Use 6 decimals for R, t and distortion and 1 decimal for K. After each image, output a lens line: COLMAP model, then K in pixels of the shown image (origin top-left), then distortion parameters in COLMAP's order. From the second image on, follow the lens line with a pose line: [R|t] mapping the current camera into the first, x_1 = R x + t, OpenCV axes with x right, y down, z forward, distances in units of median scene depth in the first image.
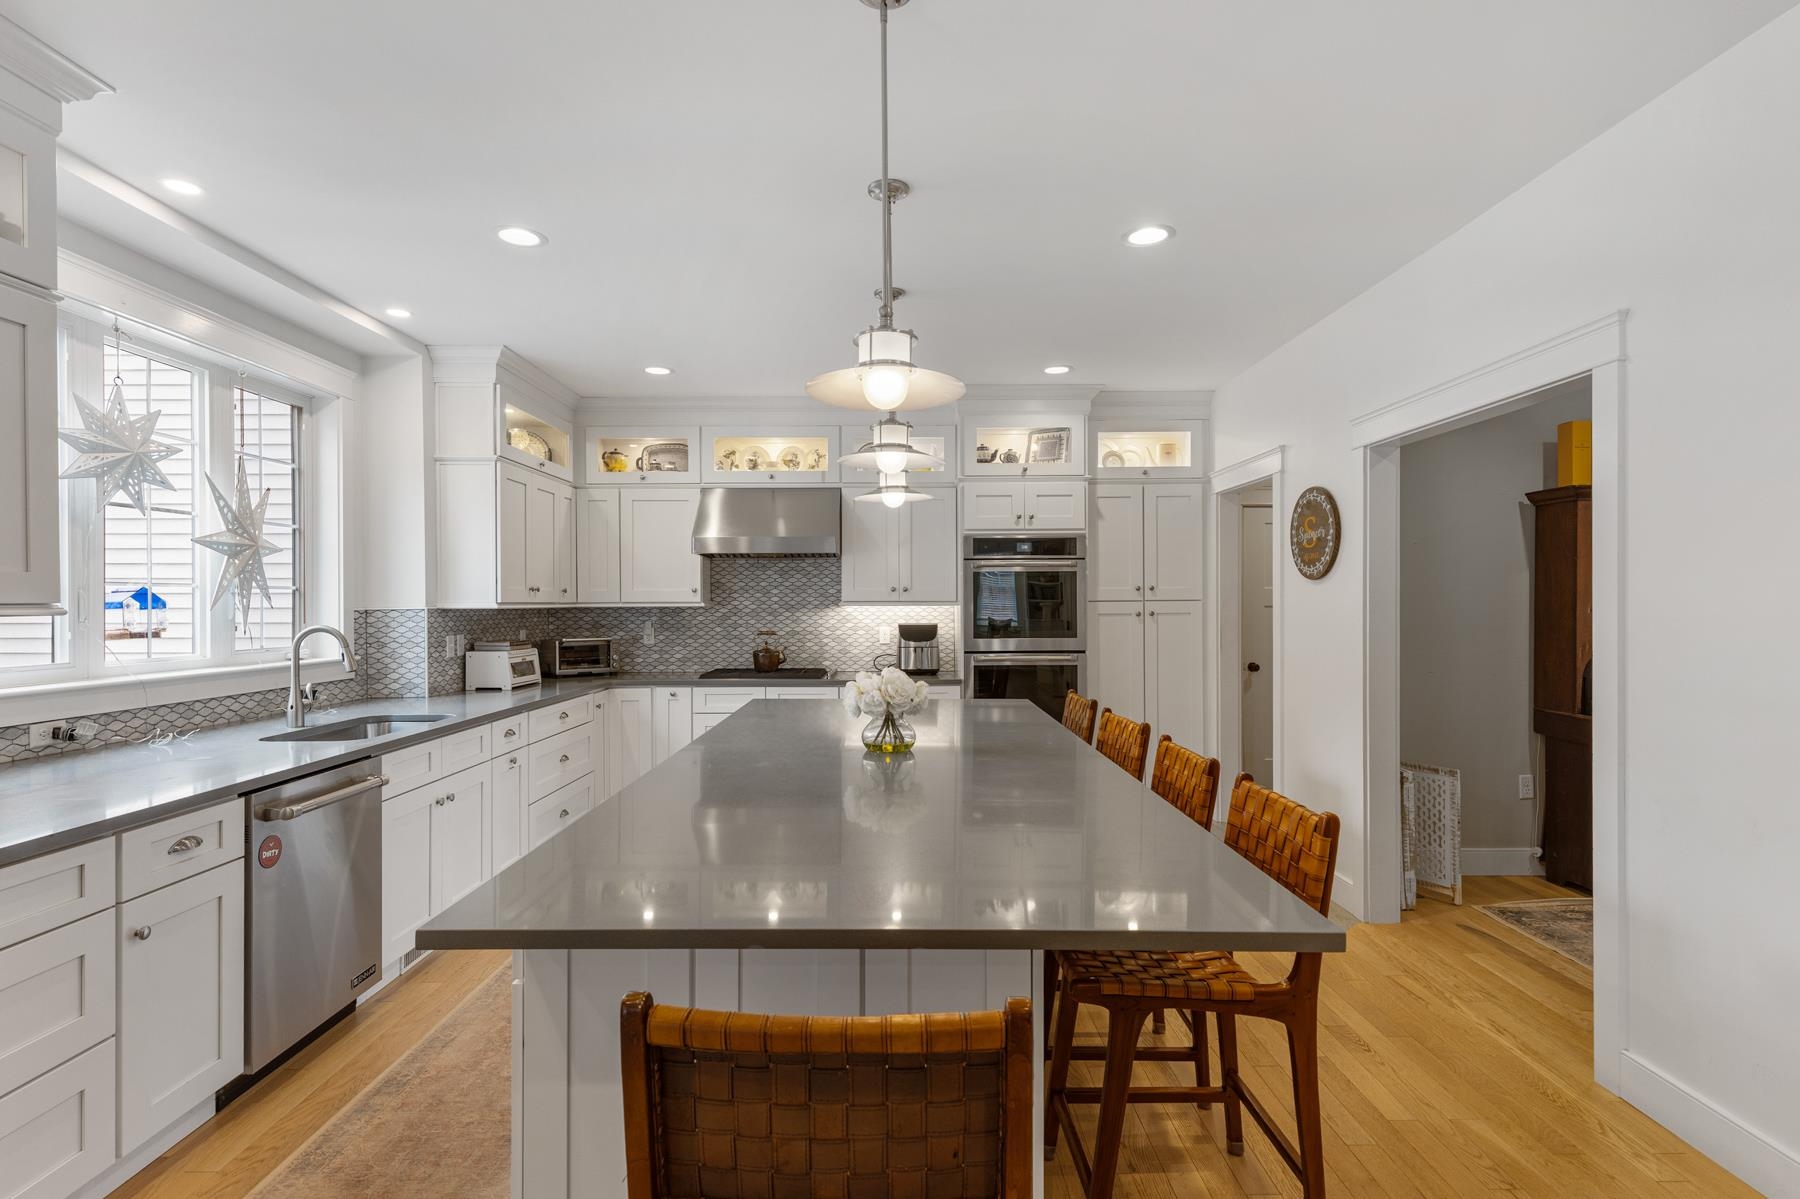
lens RADIAL K [[873.1, 0, 896.9], [0, 873.1, 599.0], [0, 0, 1]] dist [0.004033, 0.000671]
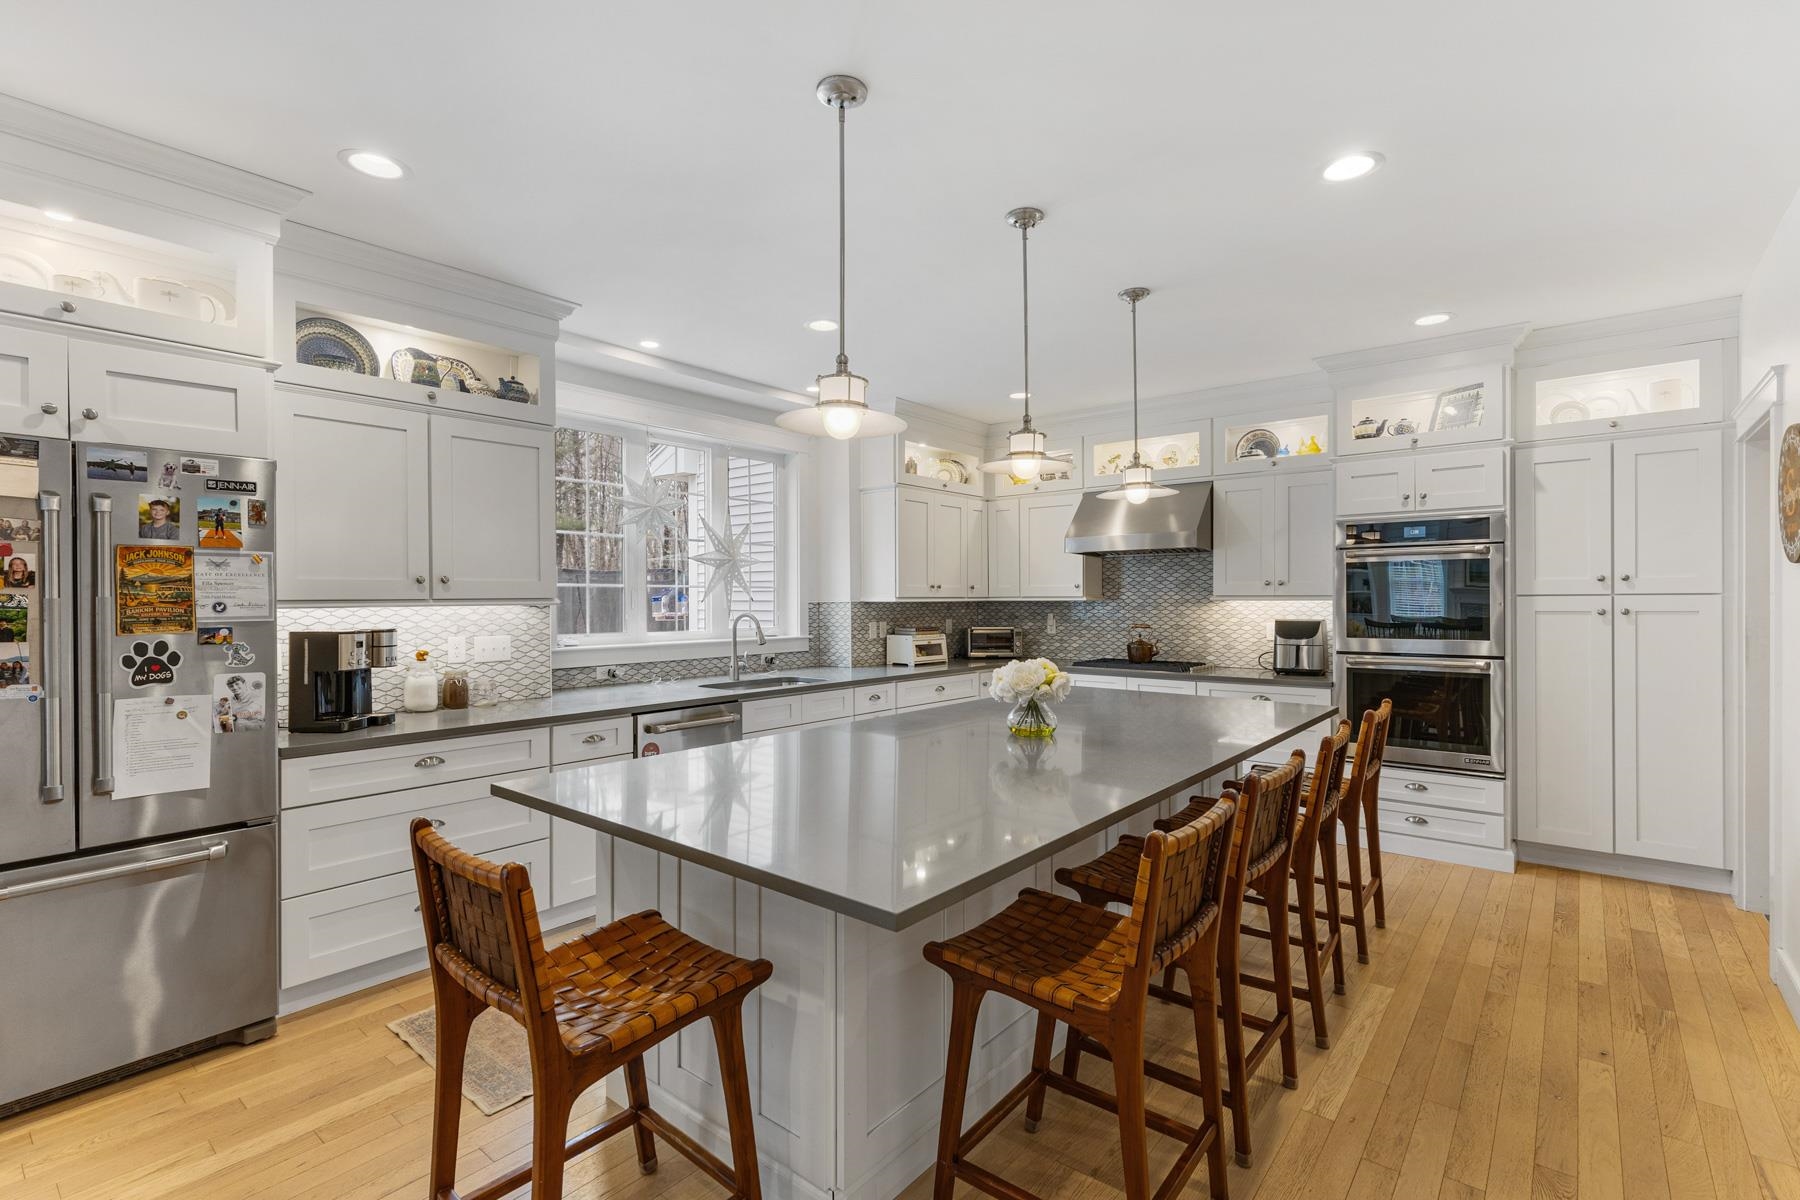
lens RADIAL K [[824.7, 0, 894.0], [0, 824.7, 598.7], [0, 0, 1]] dist [0.003690, 0.000000]
pose [[0.768231, 0.001211, -0.640172, 0.272577], [0.003298, 0.999977, 0.005849, -0.000750], [0.640164, -0.006605, 0.768210, 0.054234]]
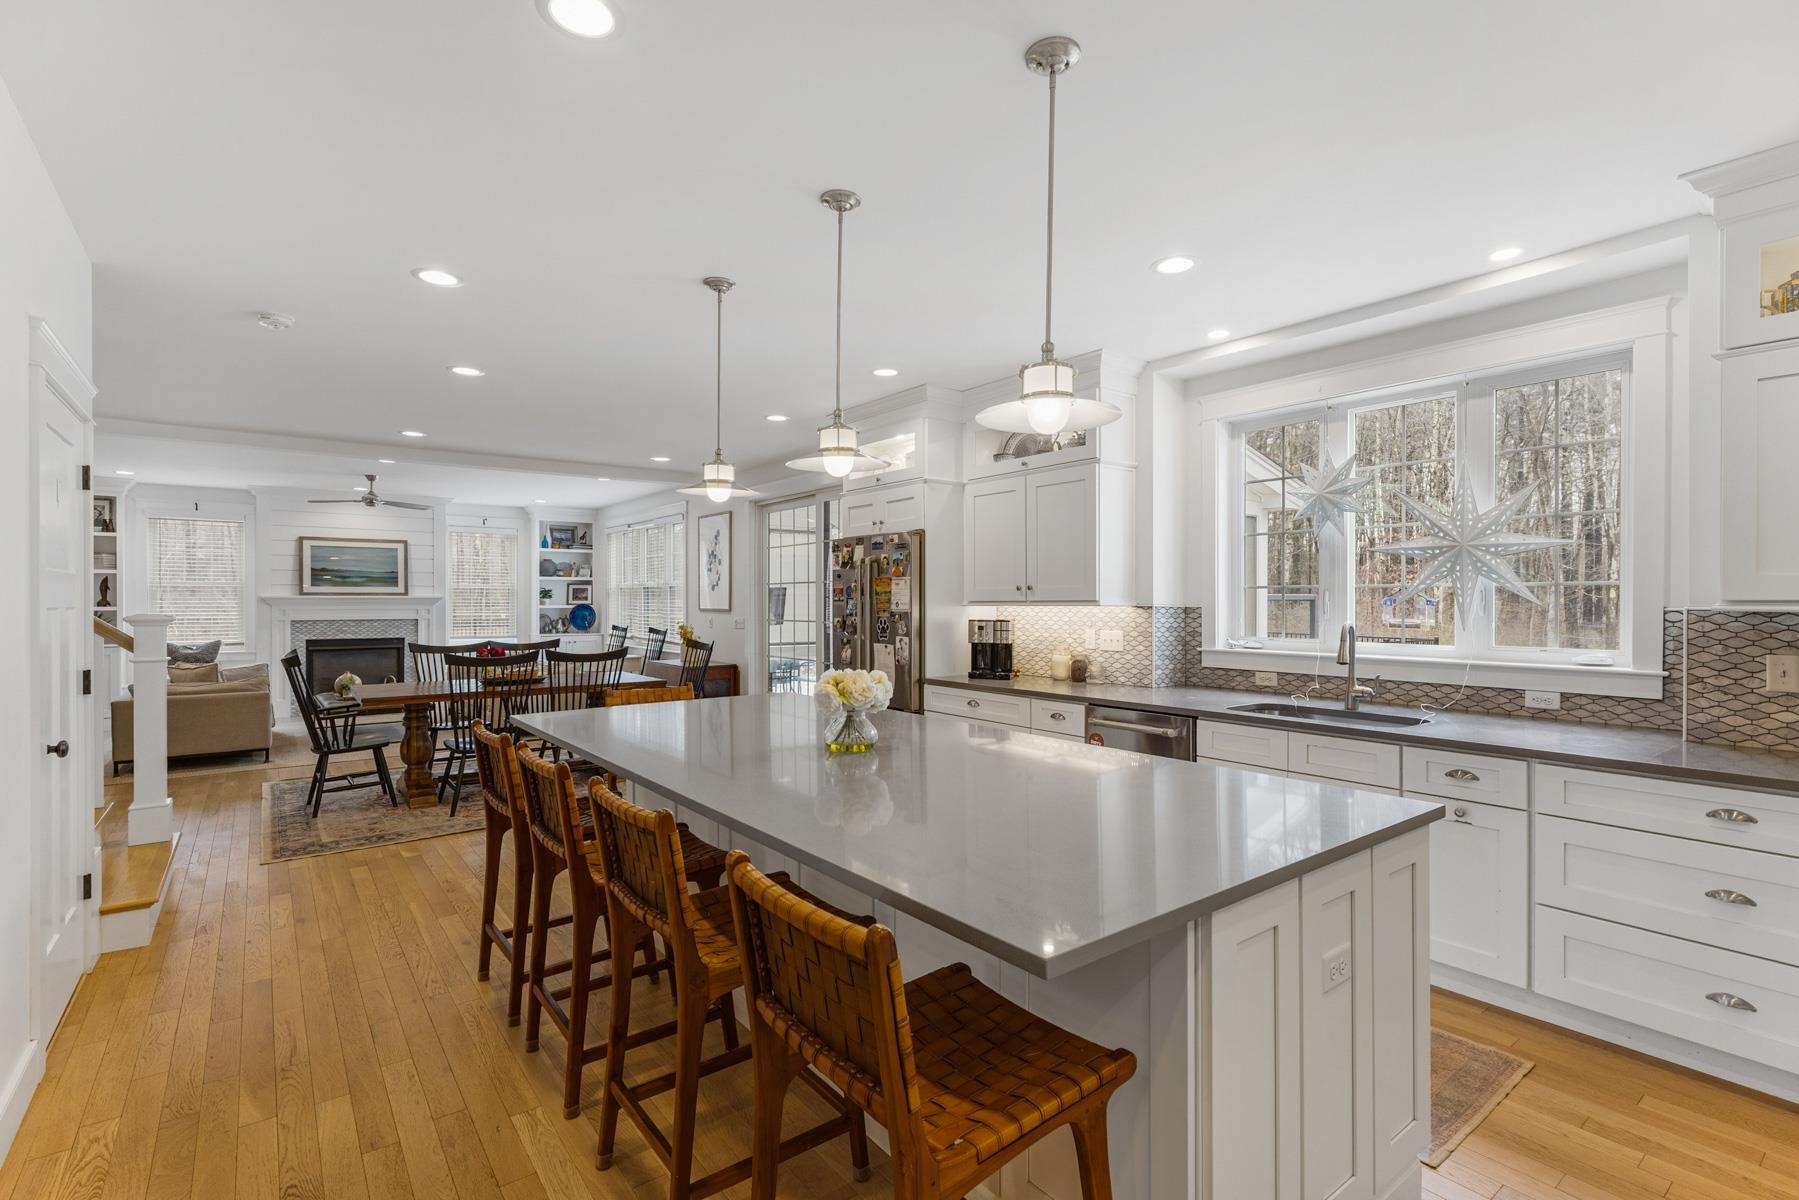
lens RADIAL K [[824.3, 0, 903.6], [0, 824.3, 600.5], [0, 0, 1]] dist [0.003690, 0.000000]
pose [[-0.796246, 0.002911, -0.604966, 0.271601], [0.003841, 0.999993, -0.000242, 0.001213], [0.604961, -0.002516, -0.796251, 0.947871]]
